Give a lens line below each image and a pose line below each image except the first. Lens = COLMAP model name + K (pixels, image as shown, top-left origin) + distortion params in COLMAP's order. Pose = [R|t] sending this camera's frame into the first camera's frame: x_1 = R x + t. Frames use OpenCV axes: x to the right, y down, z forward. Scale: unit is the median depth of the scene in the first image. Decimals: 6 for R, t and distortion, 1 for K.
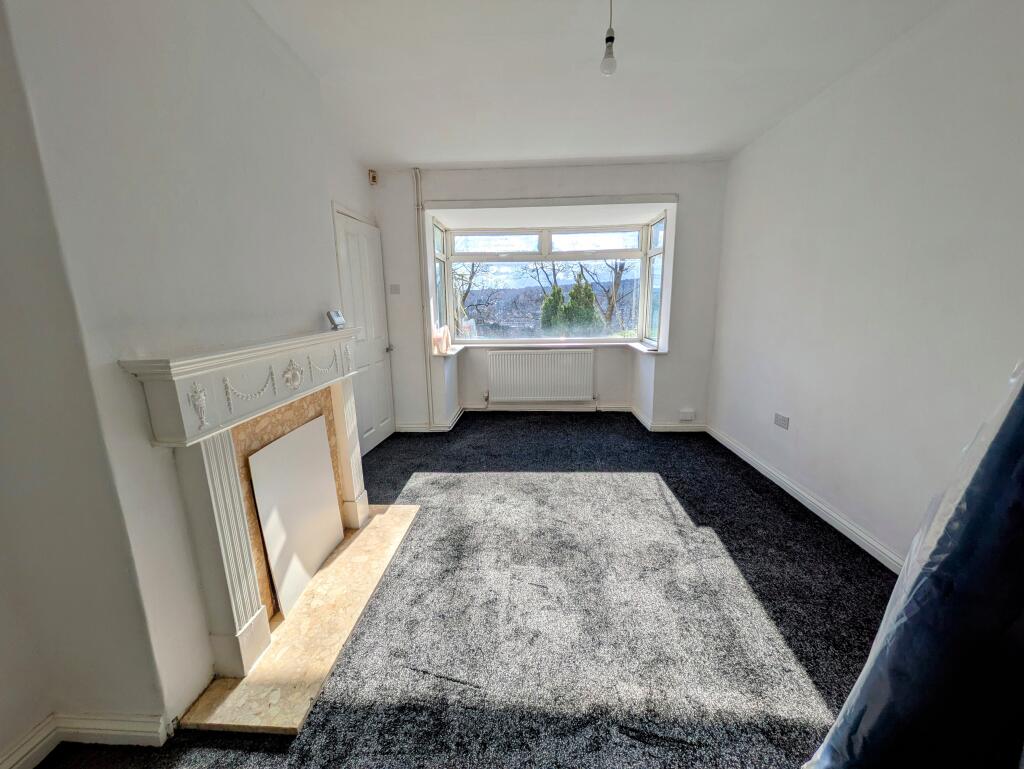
lens RADIAL K [[405.4, 0, 507.2], [0, 405.4, 383.2], [0, 0, 1]] dist [-0.000318, -0.000278]
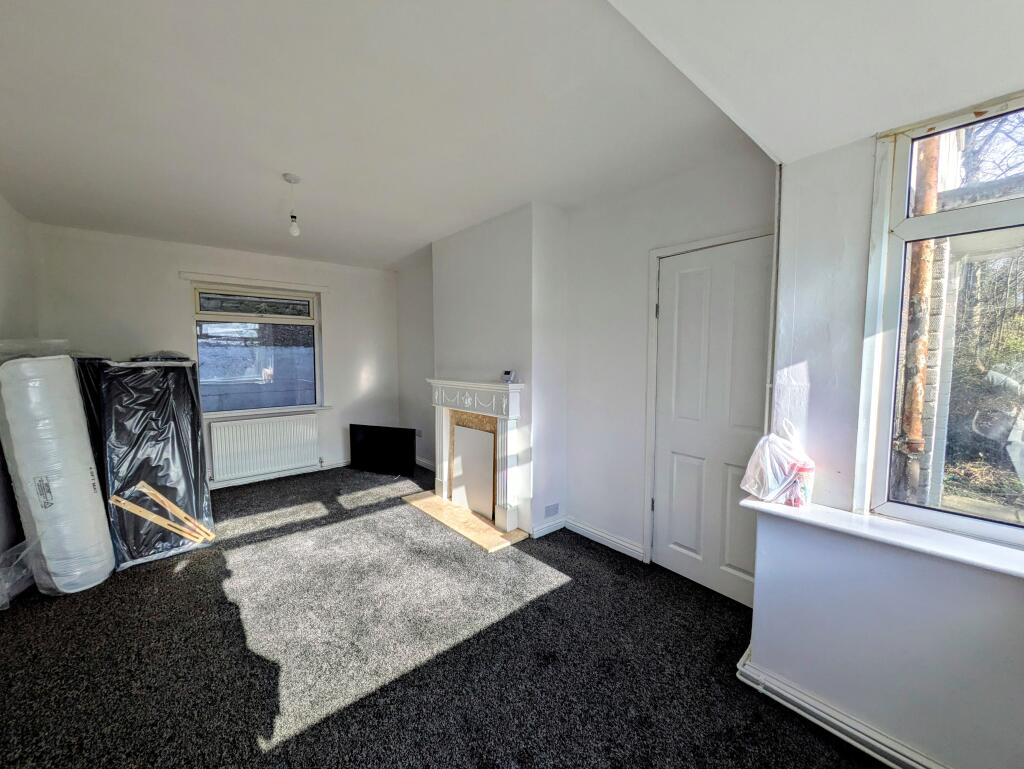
lens RADIAL K [[405.4, 0, 513.6], [0, 405.4, 382.7], [0, 0, 1]] dist [-0.000318, -0.000278]
pose [[-0.711158, 0.069509, -0.699587, 0.255255], [-0.126083, 0.966357, 0.224182, -0.211964], [0.691634, 0.247635, -0.678469, 0.928724]]
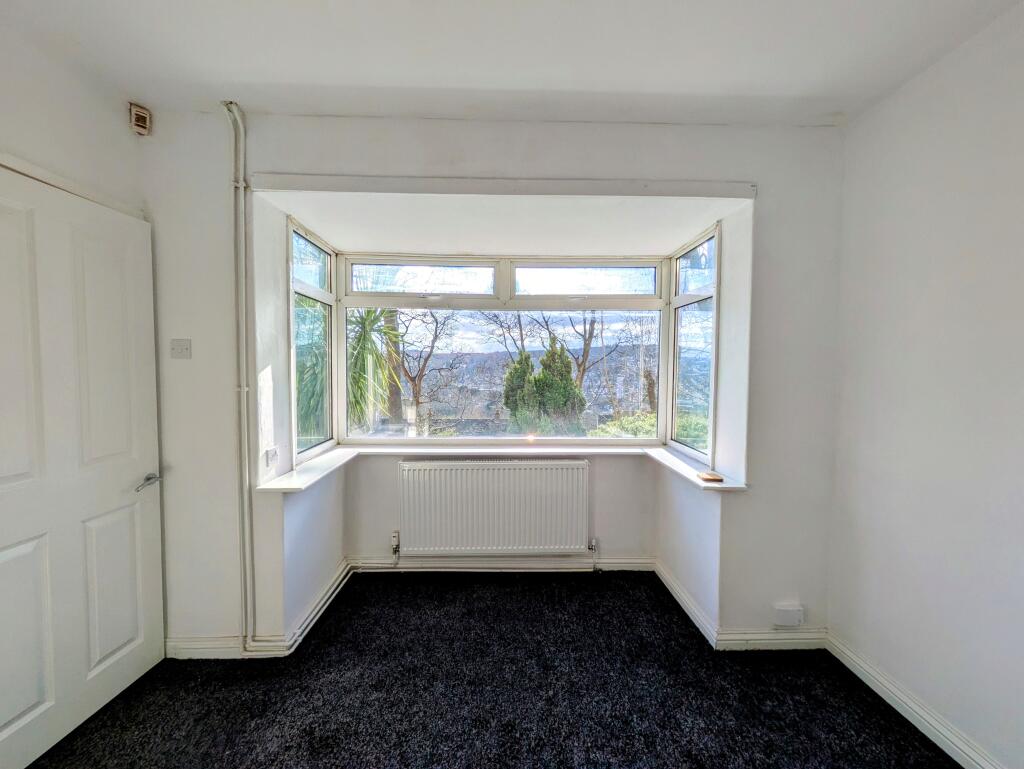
lens RADIAL K [[405.4, 0, 513.3], [0, 405.4, 383.3], [0, 0, 1]] dist [-0.000318, -0.000278]
pose [[0.995559, 0.017788, 0.092448, 0.053842], [-0.003257, 0.987907, -0.155013, -0.101373], [-0.094087, 0.154023, 0.983577, 0.428167]]
